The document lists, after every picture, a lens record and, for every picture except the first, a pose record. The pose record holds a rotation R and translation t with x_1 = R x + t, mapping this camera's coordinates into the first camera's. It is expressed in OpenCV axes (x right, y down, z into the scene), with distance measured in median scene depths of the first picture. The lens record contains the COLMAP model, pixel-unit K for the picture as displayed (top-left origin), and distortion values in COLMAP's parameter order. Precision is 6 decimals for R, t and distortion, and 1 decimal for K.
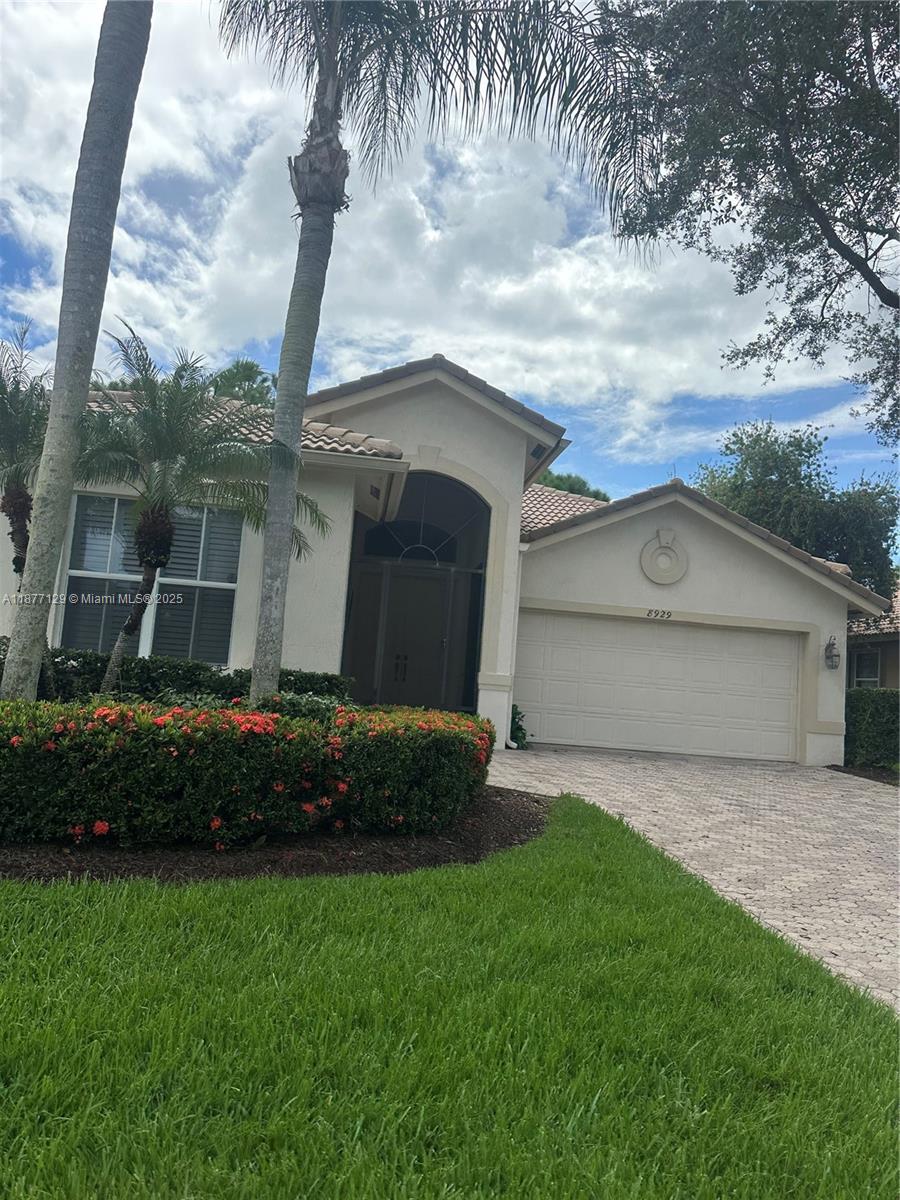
lens RADIAL K [[827.5, 0, 408.5], [0, 827.5, 600.8], [0, 0, 1]] dist [0.108598, -0.163295]
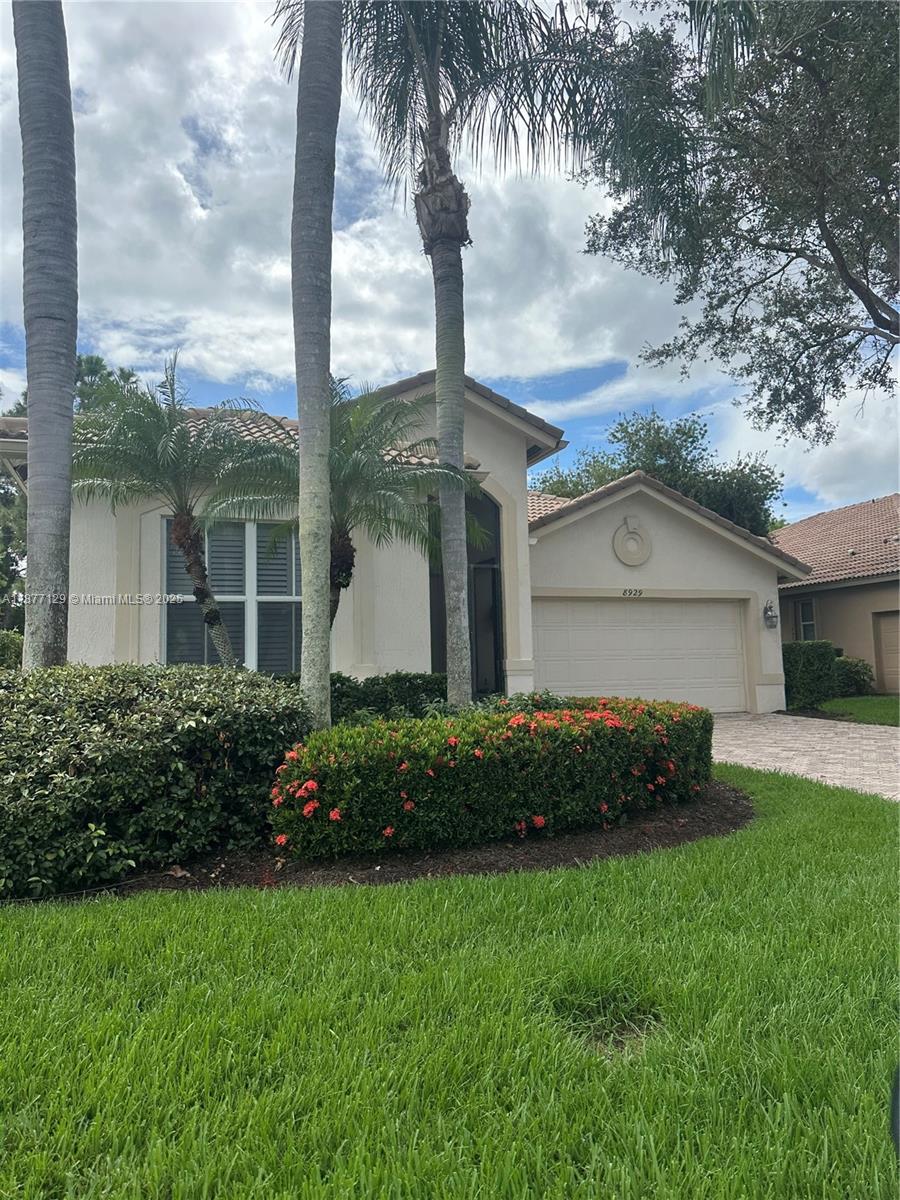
lens RADIAL K [[827.5, 0, 408.5], [0, 827.5, 600.8], [0, 0, 1]] dist [0.108598, -0.163295]
pose [[0.973647, -0.076997, 0.214670, -0.229149], [0.073441, 0.996999, 0.024501, -0.022351], [-0.215912, -0.008090, 0.976379, -0.022387]]
